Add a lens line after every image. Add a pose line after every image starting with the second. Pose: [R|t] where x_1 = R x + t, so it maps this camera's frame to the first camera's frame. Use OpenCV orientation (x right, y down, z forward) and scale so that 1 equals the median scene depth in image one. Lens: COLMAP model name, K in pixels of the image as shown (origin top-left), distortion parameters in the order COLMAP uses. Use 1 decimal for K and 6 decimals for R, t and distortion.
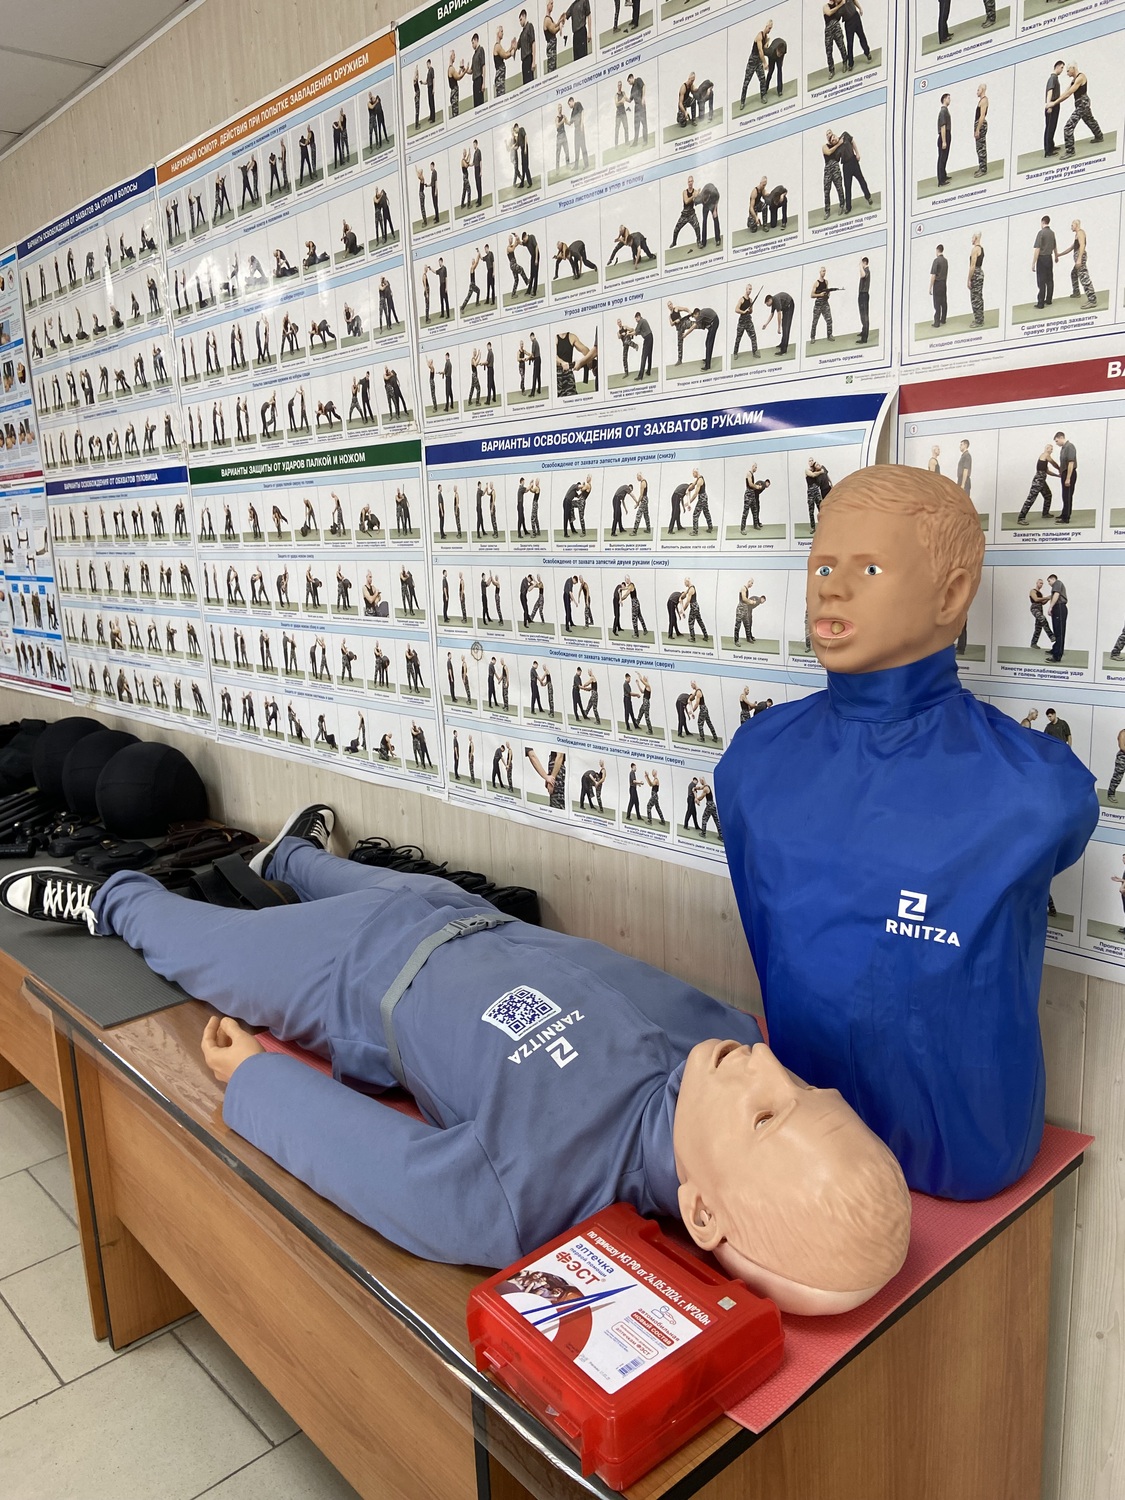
lens RADIAL K [[1158.8, 0, 548.6], [0, 1158.8, 757.2], [0, 0, 1]] dist [0.070398, -0.054437]
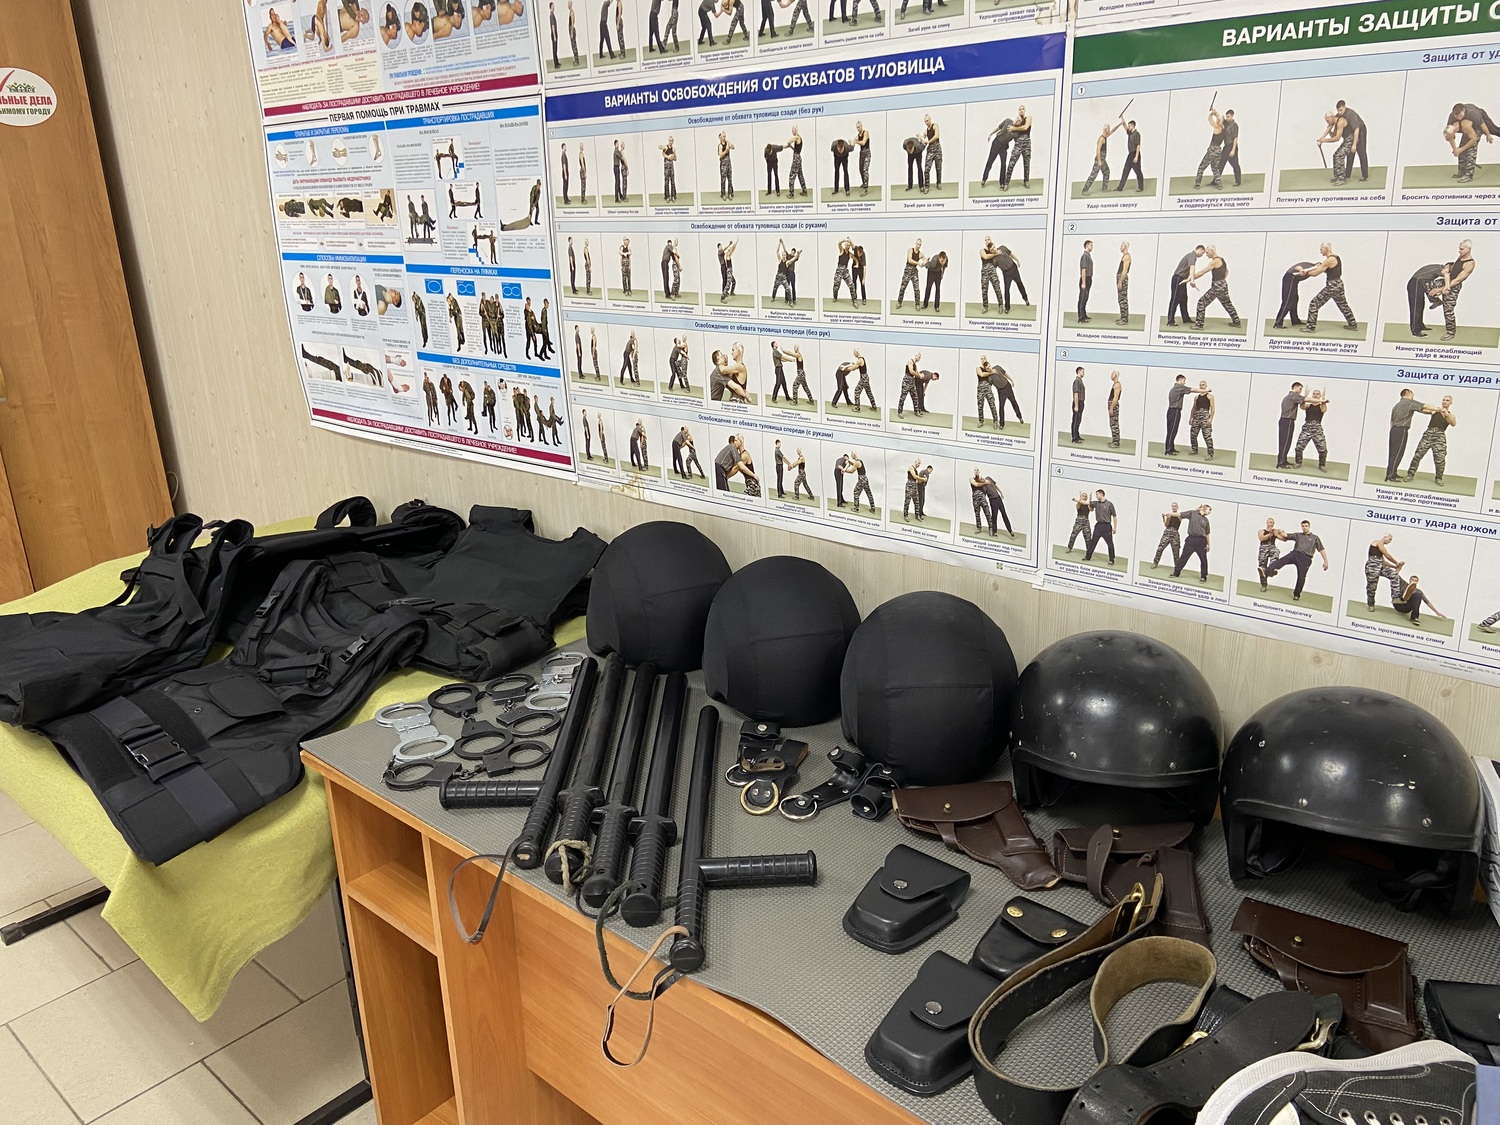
lens RADIAL K [[1158.8, 0, 752.3], [0, 1158.8, 553.3], [0, 0, 1]] dist [0.070398, -0.054437]
pose [[0.994704, -0.036804, 0.095964, -0.412743], [0.026589, 0.994051, 0.105623, -0.077906], [-0.099280, -0.102512, 0.989765, 0.437868]]
